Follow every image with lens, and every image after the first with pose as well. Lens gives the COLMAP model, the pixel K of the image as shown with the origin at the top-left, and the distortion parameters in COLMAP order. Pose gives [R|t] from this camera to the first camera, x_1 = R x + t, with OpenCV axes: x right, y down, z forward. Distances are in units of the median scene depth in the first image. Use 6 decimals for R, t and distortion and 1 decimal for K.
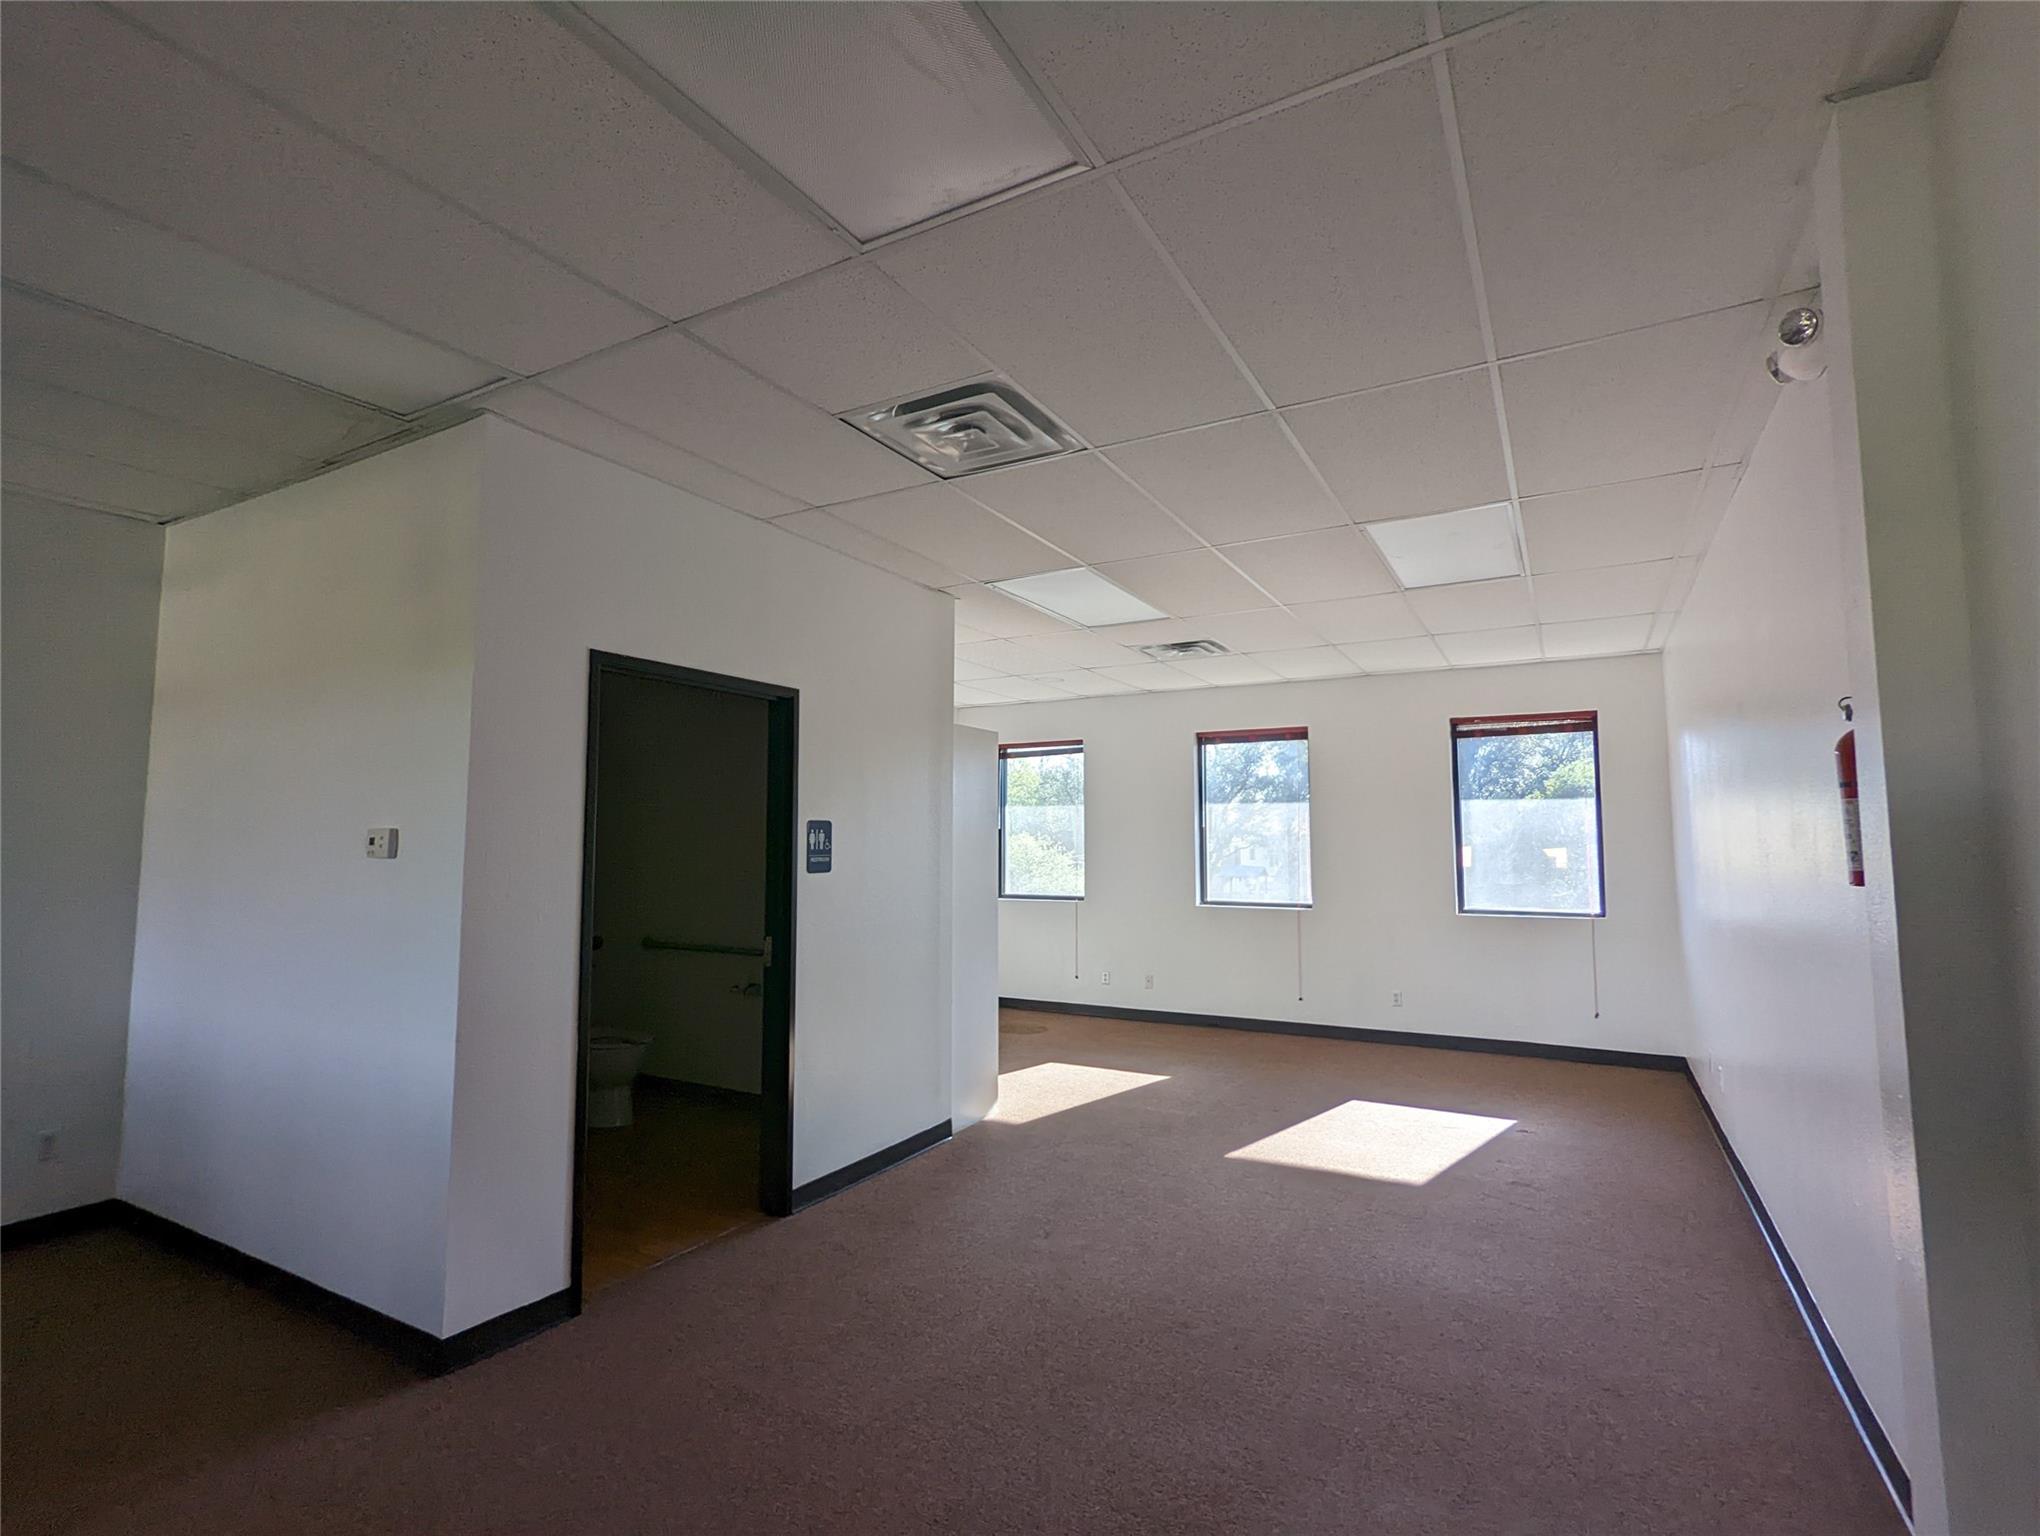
lens RADIAL K [[974.4, 0, 1032.3], [0, 974.4, 768.3], [0, 0, 1]] dist [-0.000745, 0.000393]
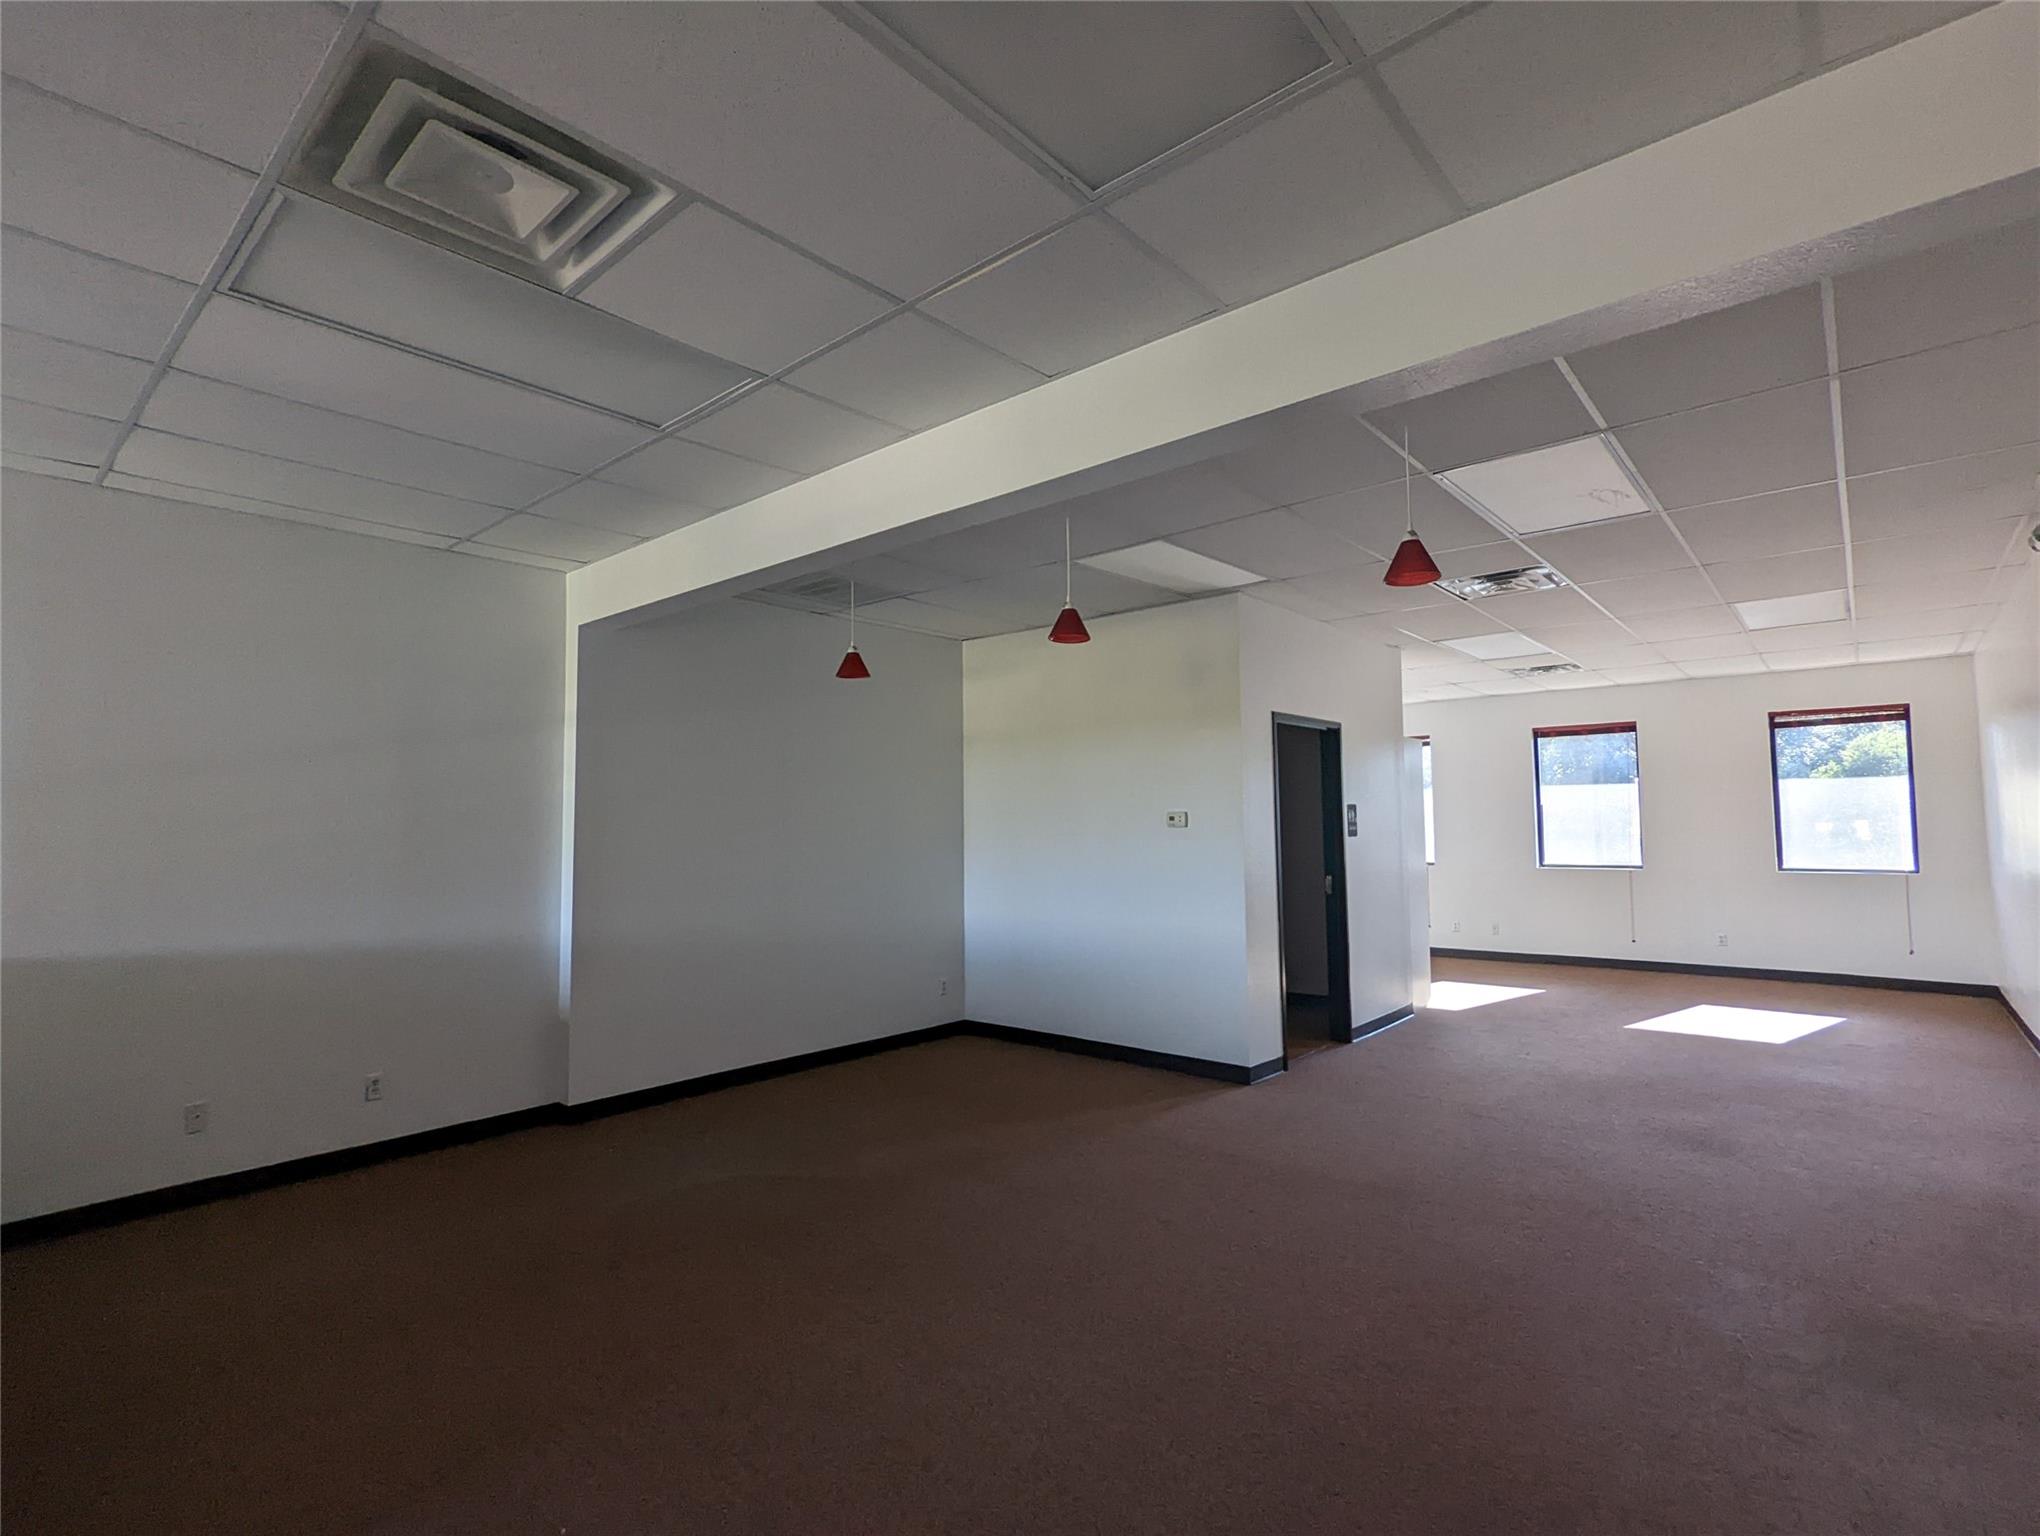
lens RADIAL K [[964.7, 0, 1070.5], [0, 964.7, 773.8], [0, 0, 1]] dist [-0.000046, 0.012989]
pose [[0.983021, -0.021278, -0.182255, -0.242887], [0.025620, 0.999441, 0.021499, -0.026511], [0.181695, -0.025803, 0.983016, -0.405011]]
